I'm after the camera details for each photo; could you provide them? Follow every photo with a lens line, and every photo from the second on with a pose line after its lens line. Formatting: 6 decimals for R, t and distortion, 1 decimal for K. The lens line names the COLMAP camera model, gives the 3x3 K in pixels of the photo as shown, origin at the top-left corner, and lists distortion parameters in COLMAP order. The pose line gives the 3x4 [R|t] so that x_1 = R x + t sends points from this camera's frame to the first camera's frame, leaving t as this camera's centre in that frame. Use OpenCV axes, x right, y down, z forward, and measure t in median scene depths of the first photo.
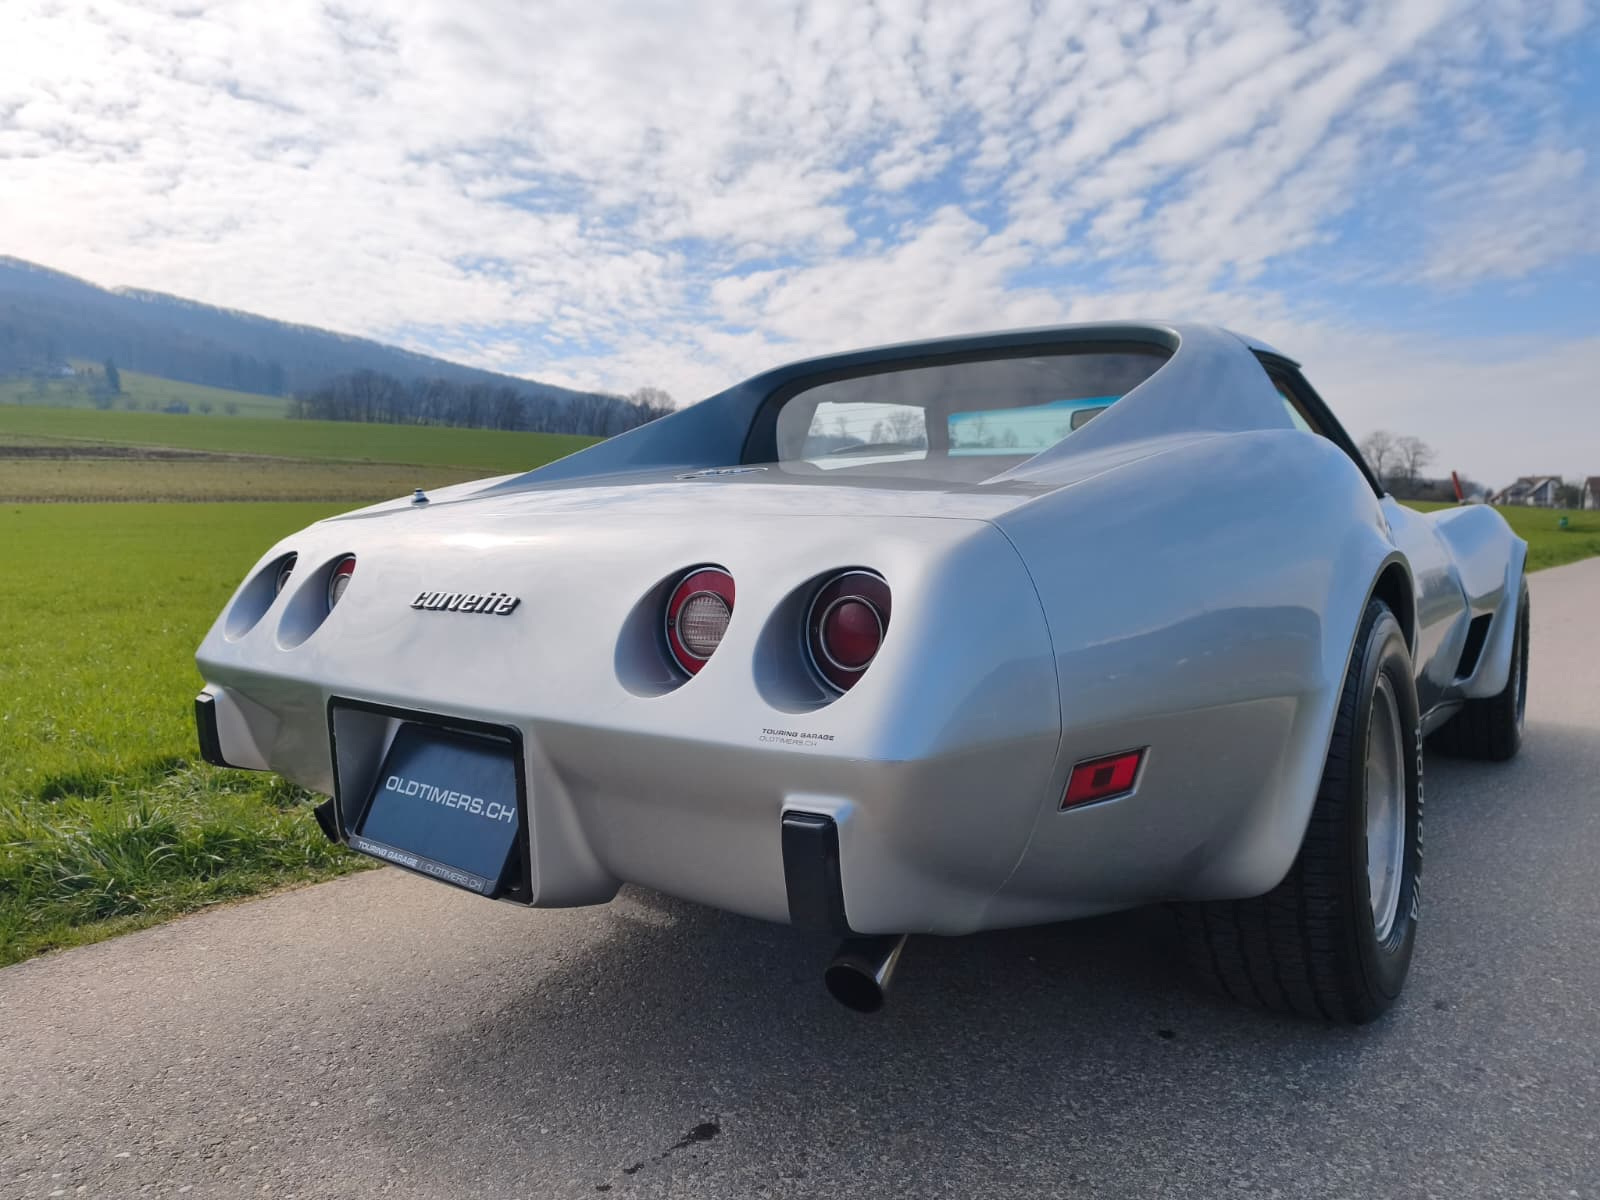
lens RADIAL K [[1046.8, 0, 795.4], [0, 1046.8, 607.8], [0, 0, 1]] dist [0.014704, -0.020306]
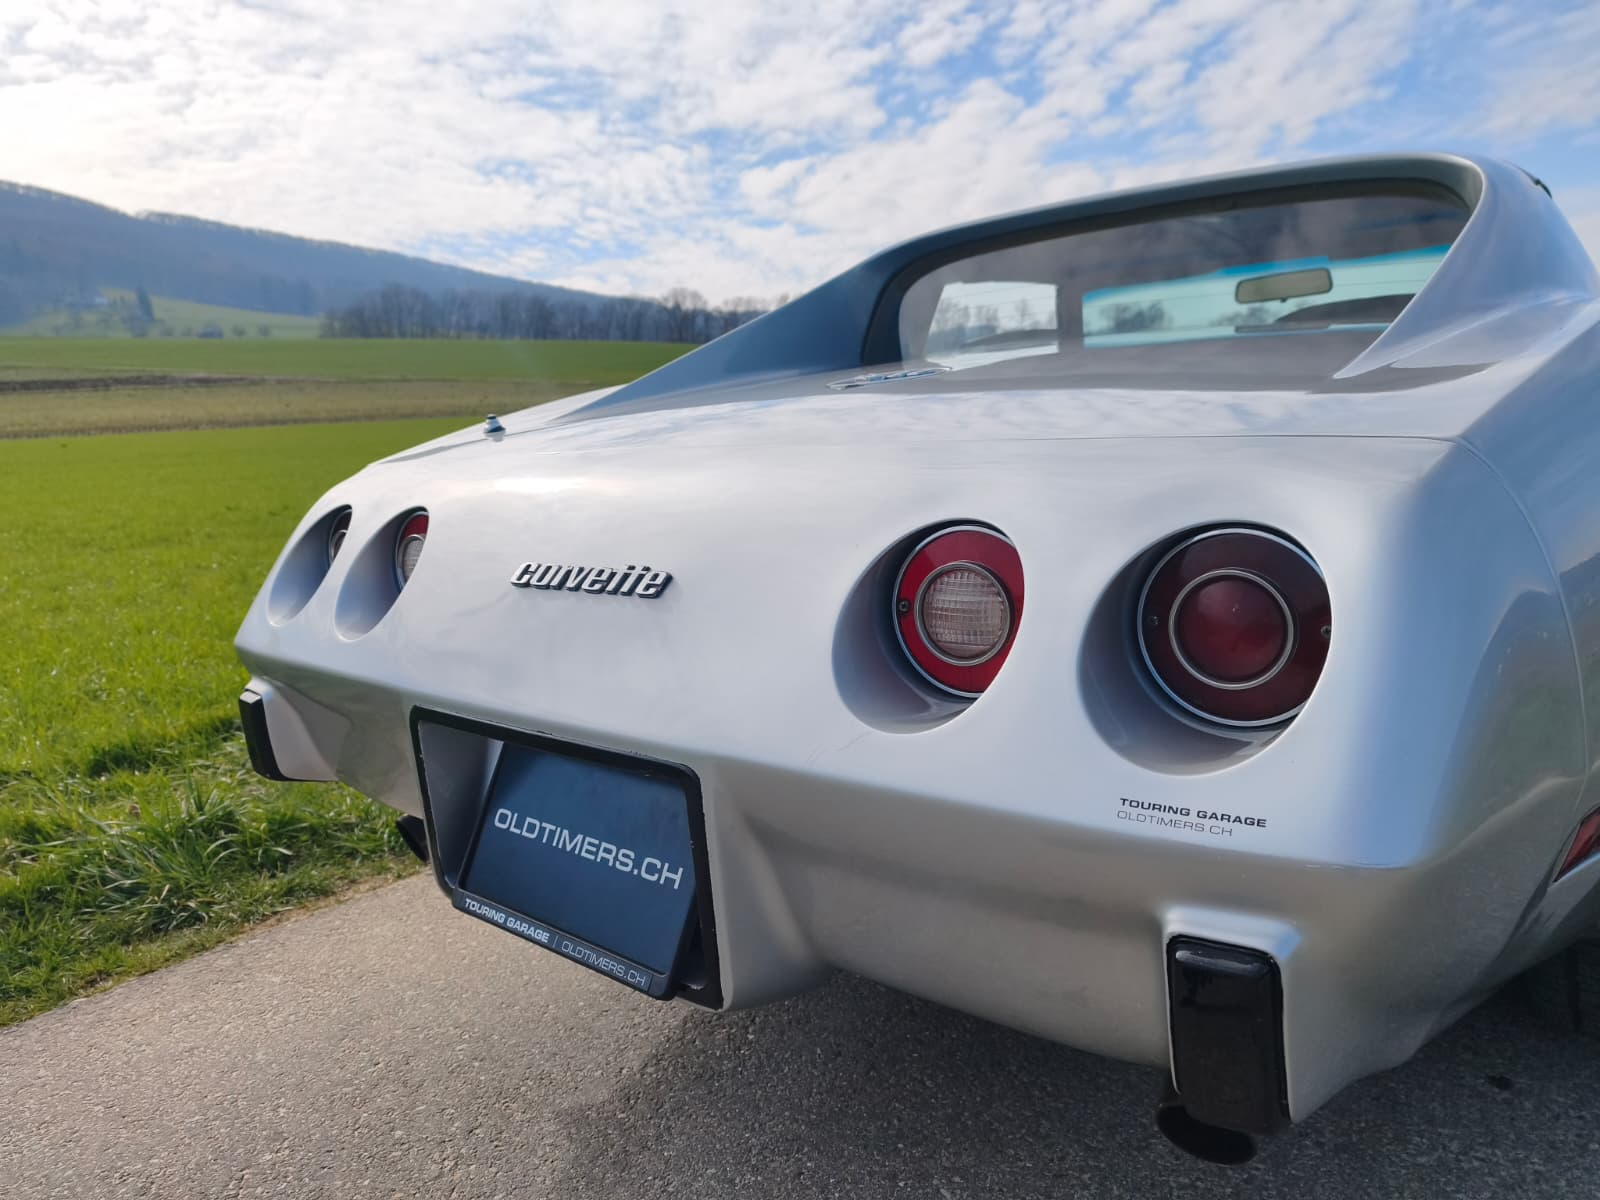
lens RADIAL K [[1046.8, 0, 807.0], [0, 1046.8, 591.2], [0, 0, 1]] dist [0.014704, -0.020306]
pose [[0.998679, -0.040252, -0.031941, -0.089658], [0.042672, 0.995954, 0.079092, -0.029881], [0.028628, -0.080350, 0.996355, 0.178460]]
